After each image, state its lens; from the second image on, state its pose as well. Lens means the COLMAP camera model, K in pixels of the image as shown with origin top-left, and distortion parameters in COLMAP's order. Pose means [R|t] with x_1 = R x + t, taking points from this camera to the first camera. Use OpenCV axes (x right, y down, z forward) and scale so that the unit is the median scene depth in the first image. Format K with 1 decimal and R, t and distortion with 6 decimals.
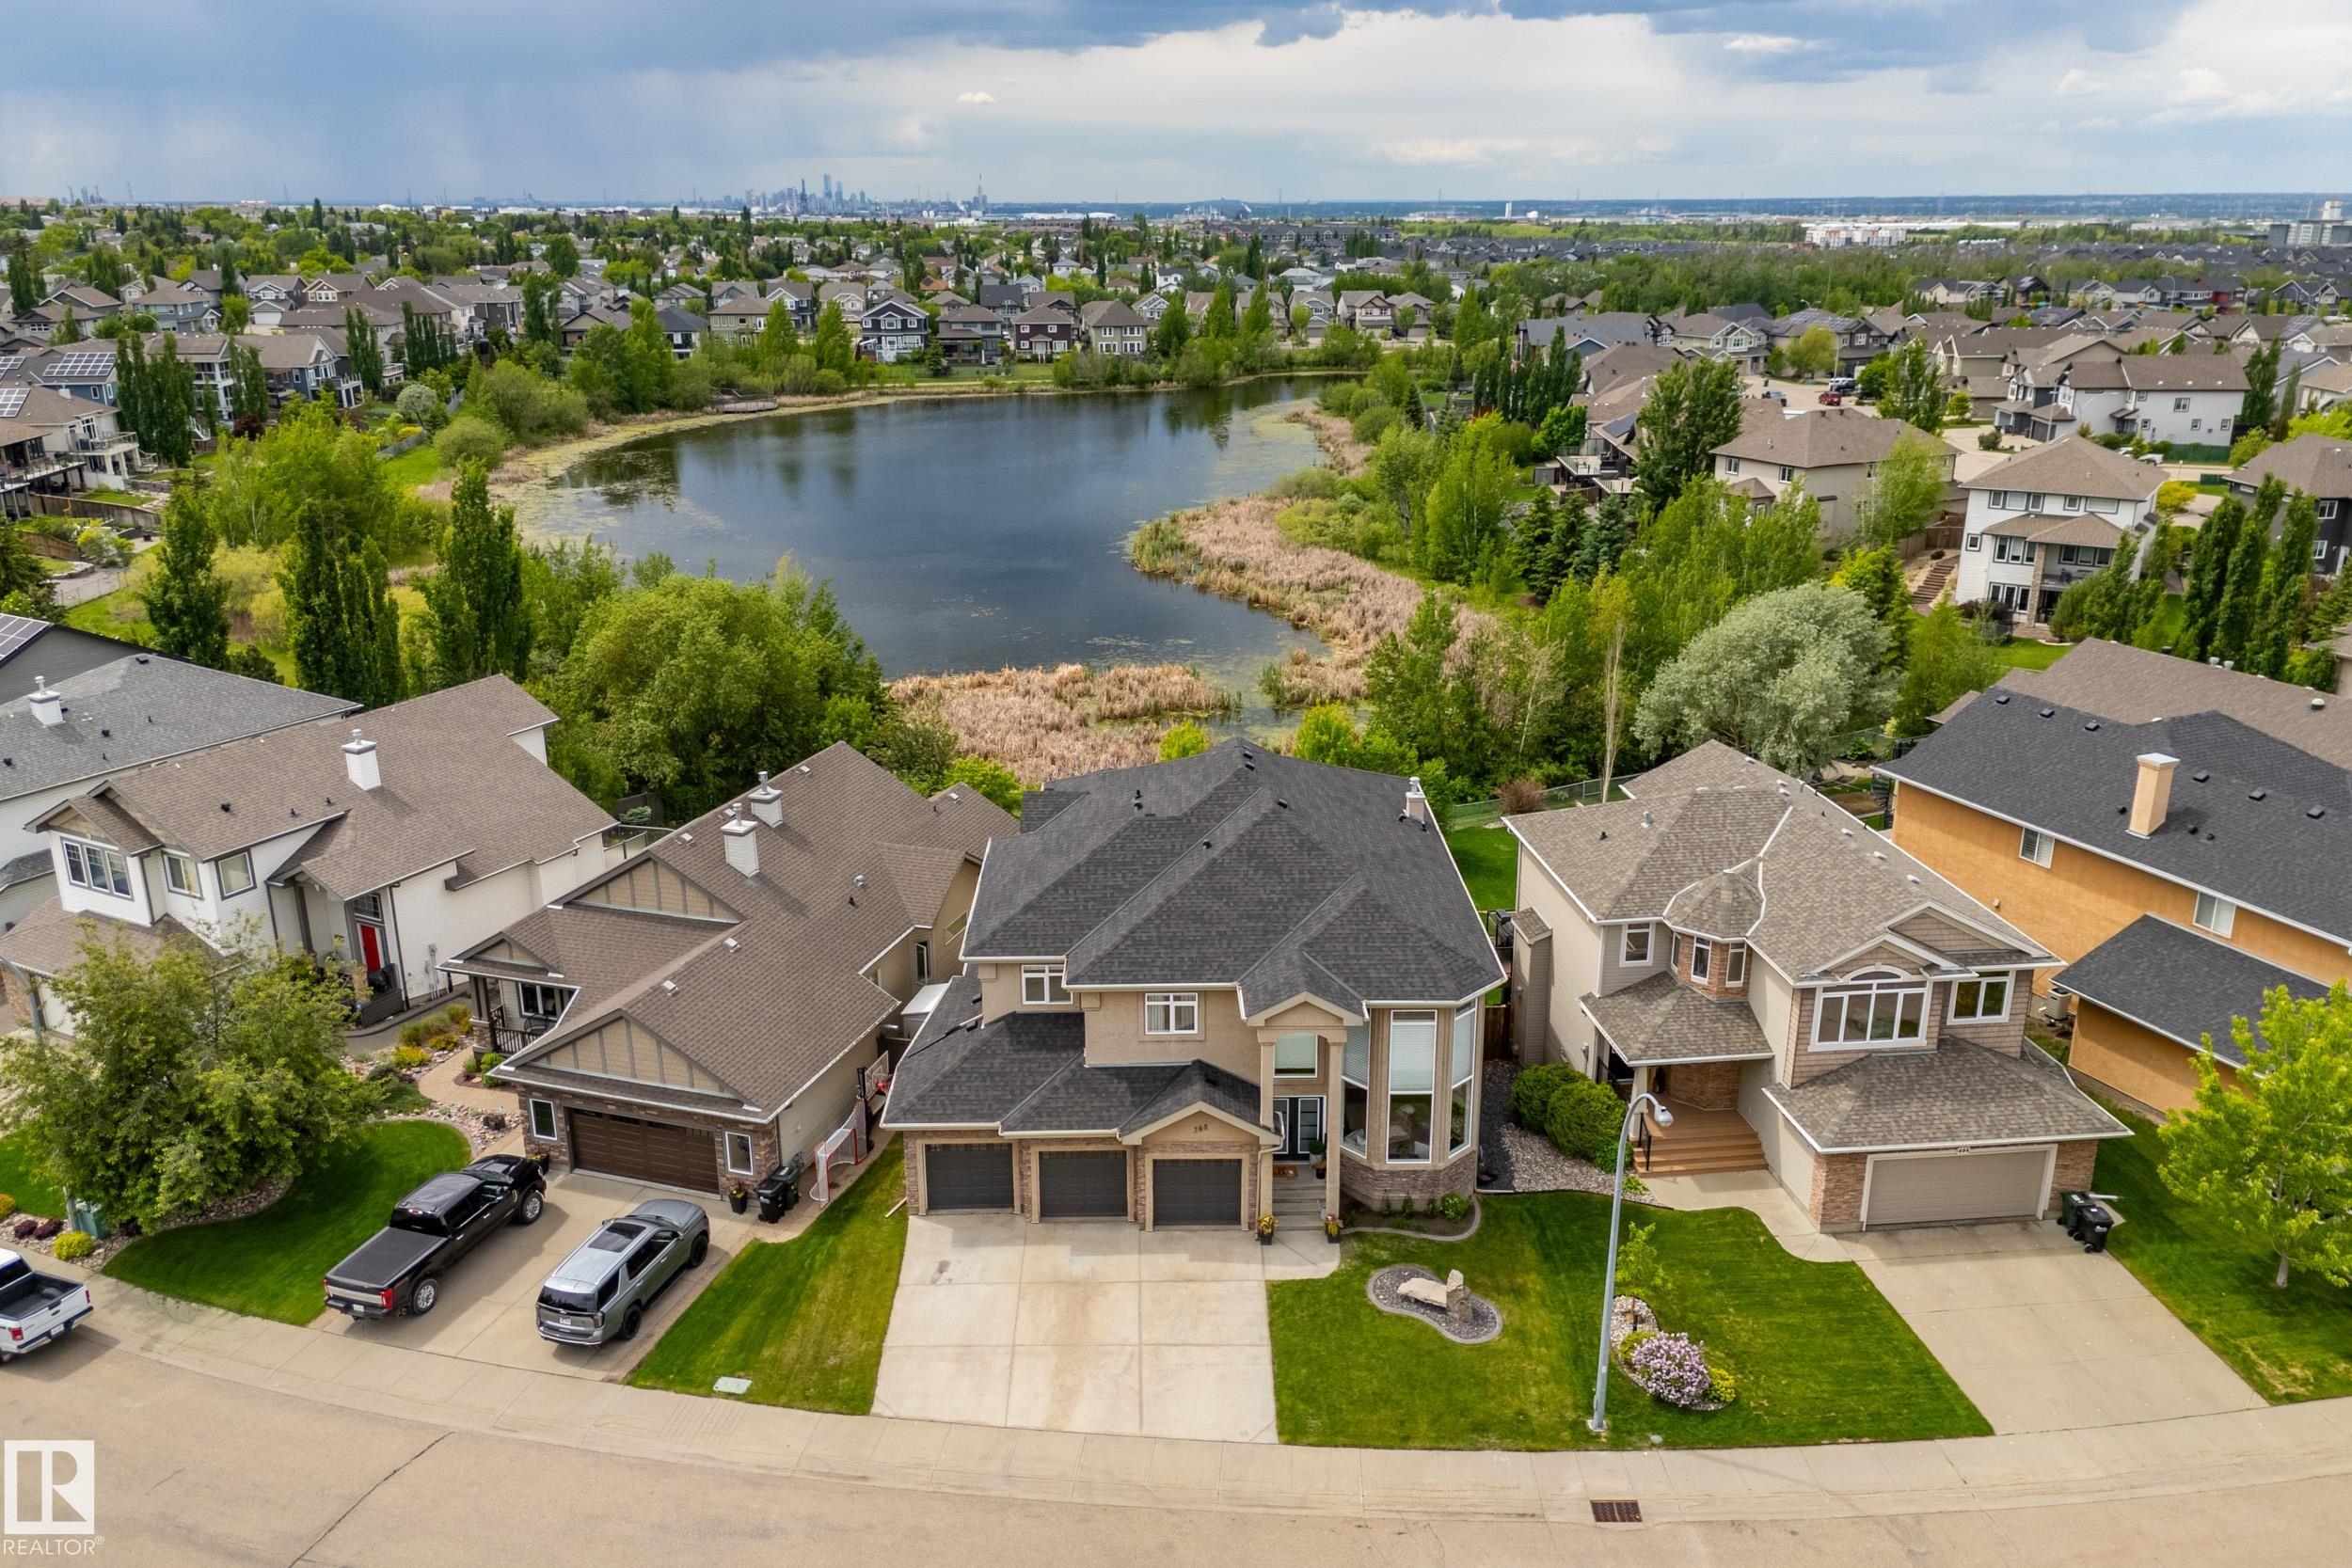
lens RADIAL K [[1768.3, 0, 1176.0], [0, 1768.3, 784.0], [0, 0, 1]] dist [0.071518, -0.067795]
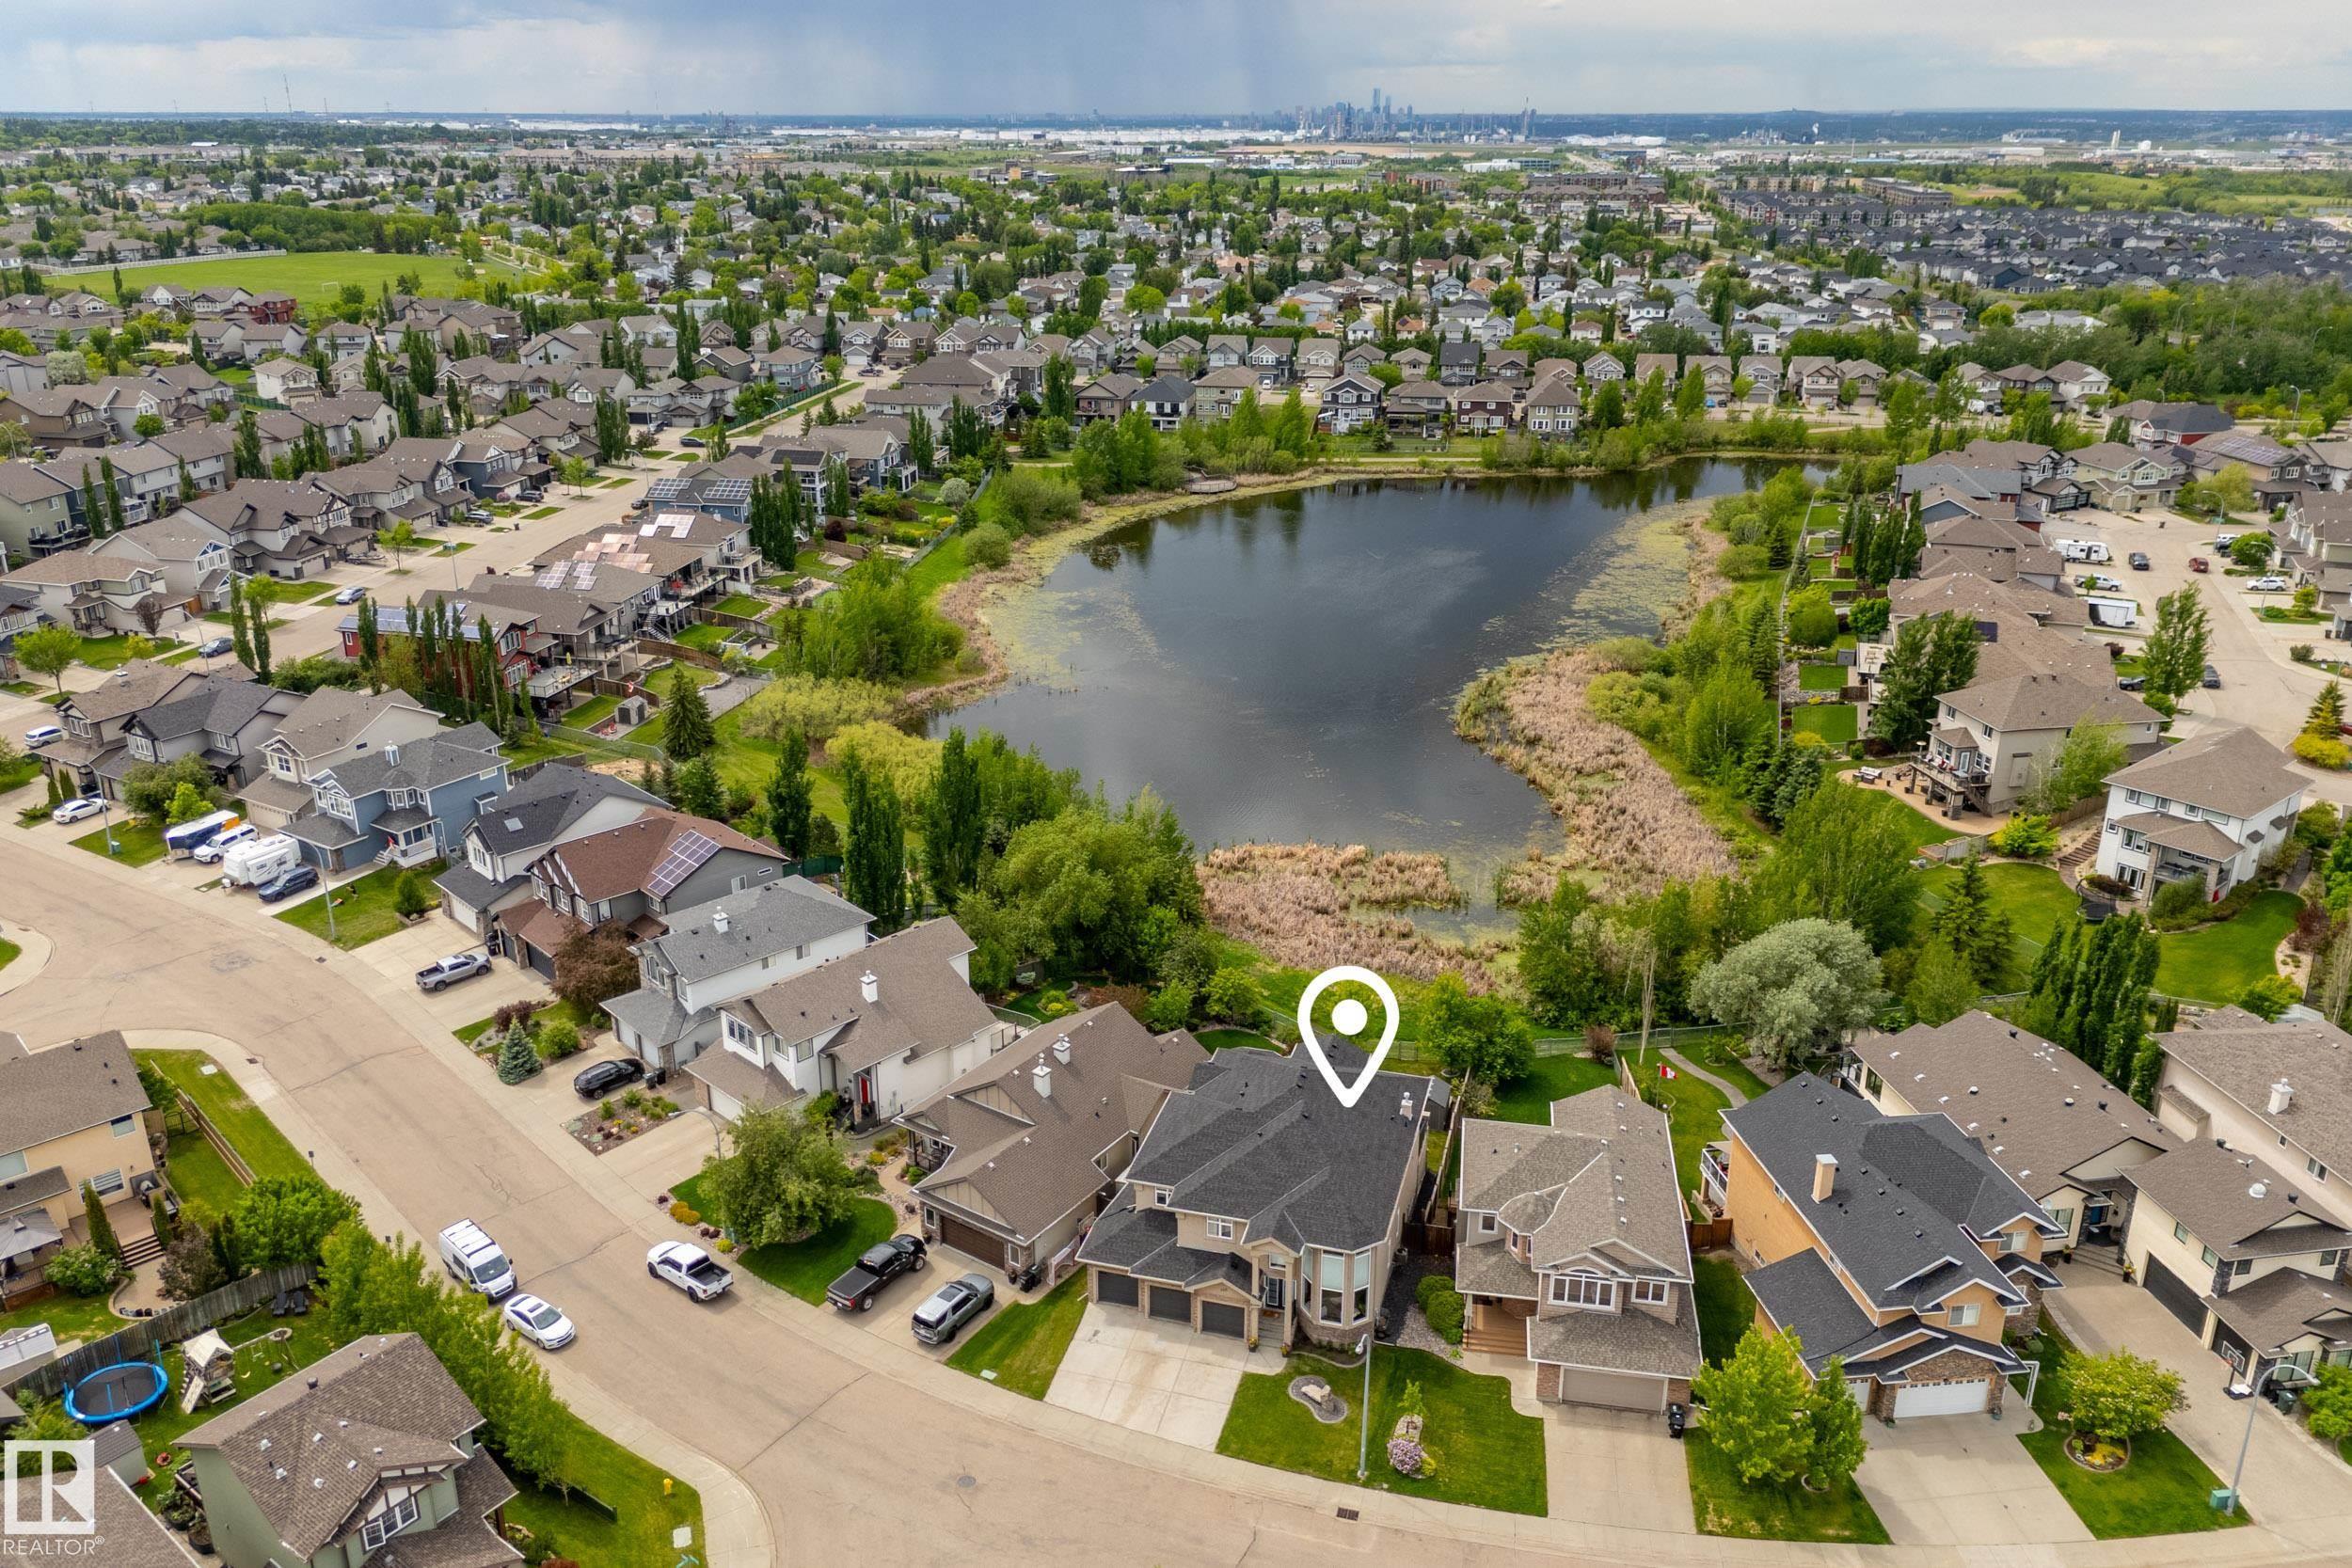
lens RADIAL K [[1768.3, 0, 1176.0], [0, 1768.3, 784.0], [0, 0, 1]] dist [0.071518, -0.067795]
pose [[0.958550, 0.103996, -0.265265, 0.412986], [-0.091630, 0.994067, 0.058612, -0.462059], [0.269787, -0.031877, 0.962392, -0.885791]]
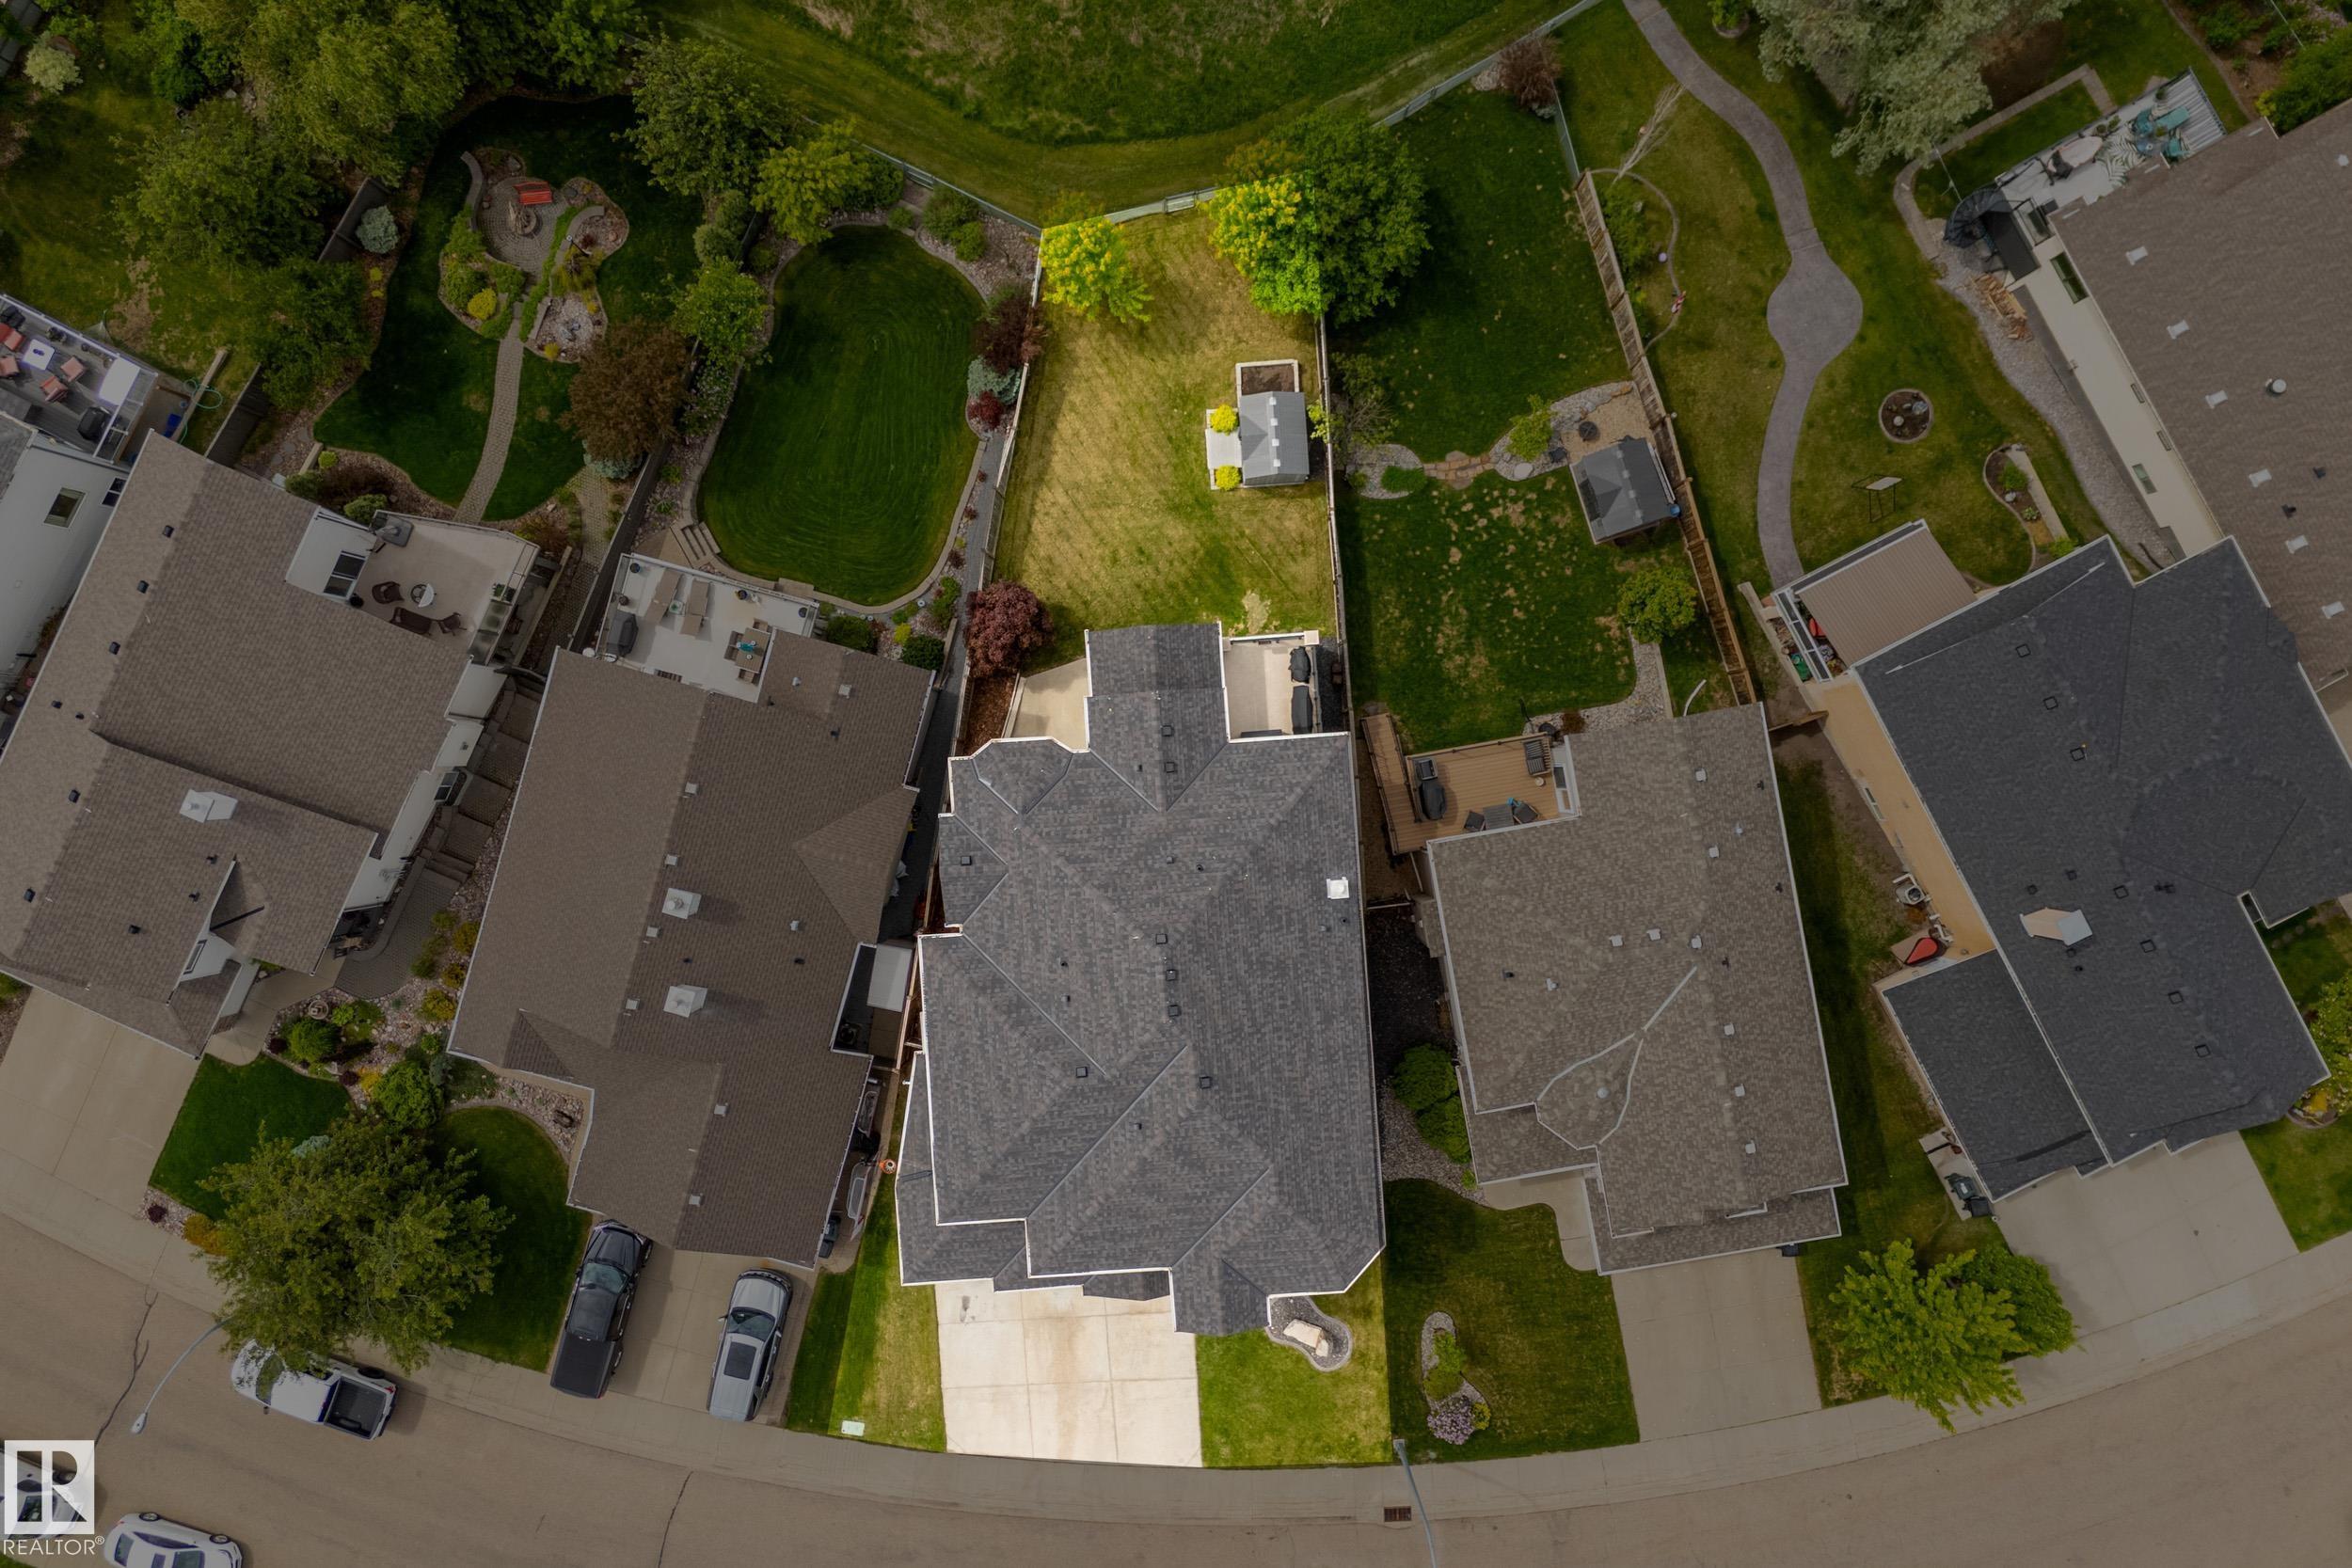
lens RADIAL K [[1768.3, 0, 1176.0], [0, 1768.3, 784.0], [0, 0, 1]] dist [0.071518, -0.067795]
pose [[0.998512, -0.054394, -0.003808, 0.059996], [0.020324, 0.306465, 0.951665, -1.127268], [-0.050598, -0.950327, 0.307114, 0.891659]]
